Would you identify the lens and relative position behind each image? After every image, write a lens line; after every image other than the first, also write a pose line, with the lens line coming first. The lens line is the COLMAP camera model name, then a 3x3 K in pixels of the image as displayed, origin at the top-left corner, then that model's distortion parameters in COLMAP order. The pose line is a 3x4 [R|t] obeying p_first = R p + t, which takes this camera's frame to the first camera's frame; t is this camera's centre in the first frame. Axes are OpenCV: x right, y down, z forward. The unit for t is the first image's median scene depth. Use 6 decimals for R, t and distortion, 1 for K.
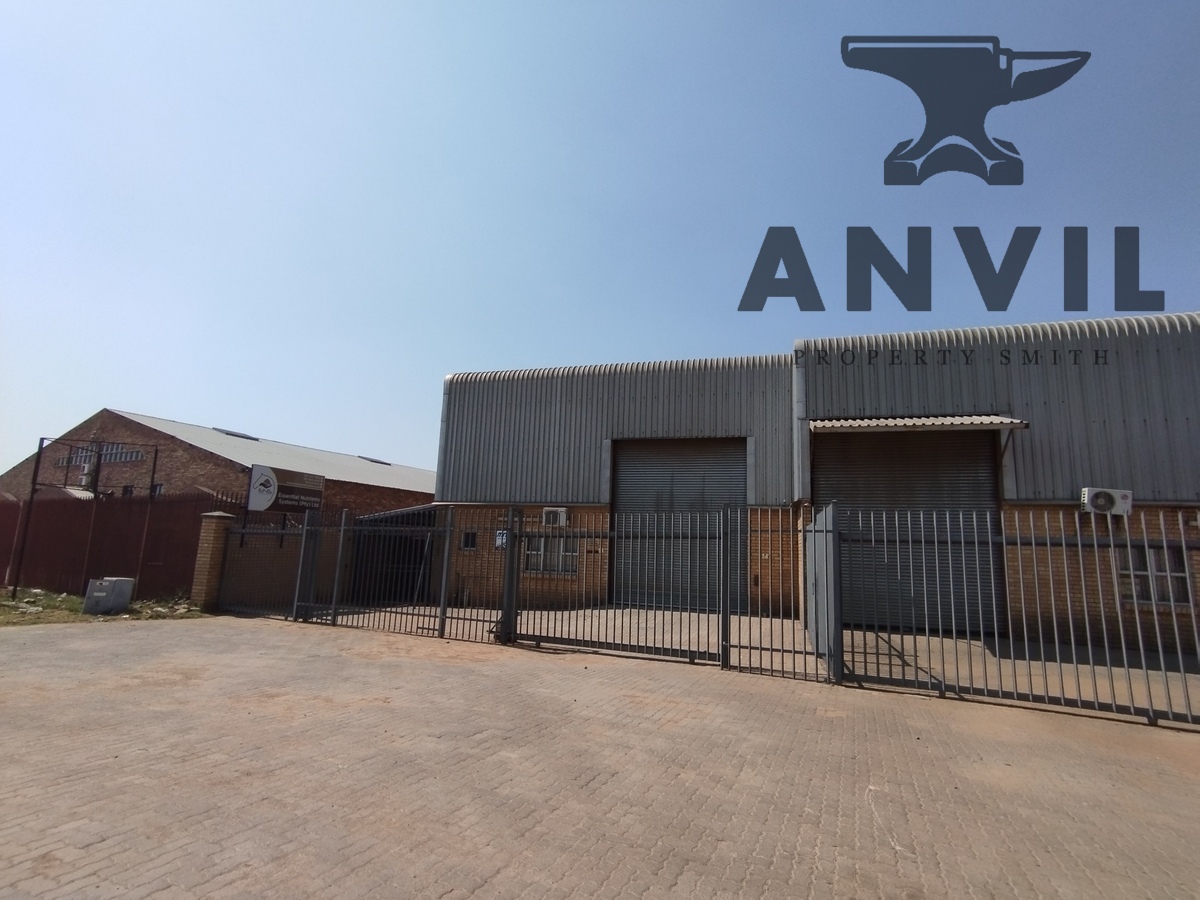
lens RADIAL K [[590.3, 0, 596.2], [0, 590.3, 468.7], [0, 0, 1]] dist [-0.003092, -0.000427]
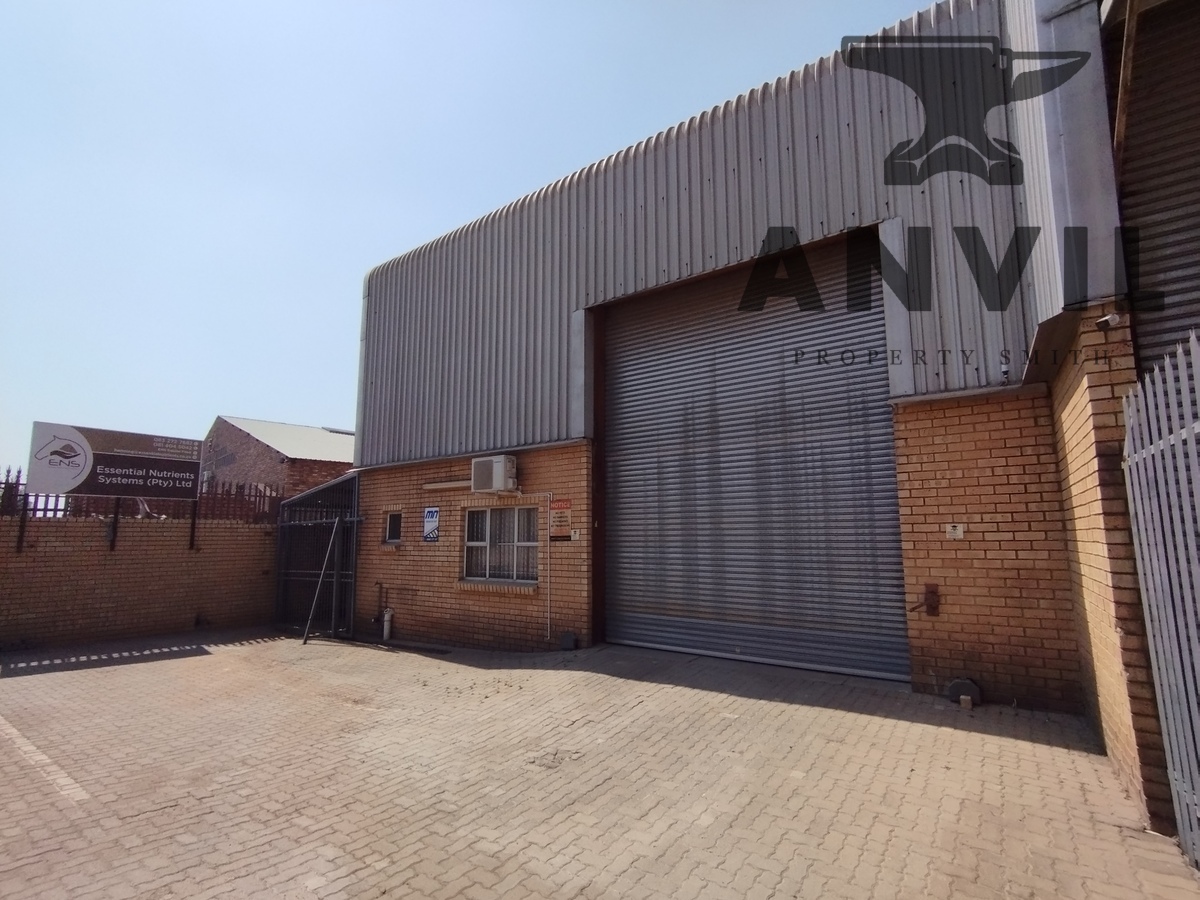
lens RADIAL K [[590.3, 0, 596.2], [0, 590.3, 468.7], [0, 0, 1]] dist [-0.003092, -0.000427]
pose [[0.958028, -0.072712, -0.277299, 0.161293], [0.076696, 0.997048, 0.003534, 0.082784], [0.276224, -0.024654, 0.960777, 0.528206]]
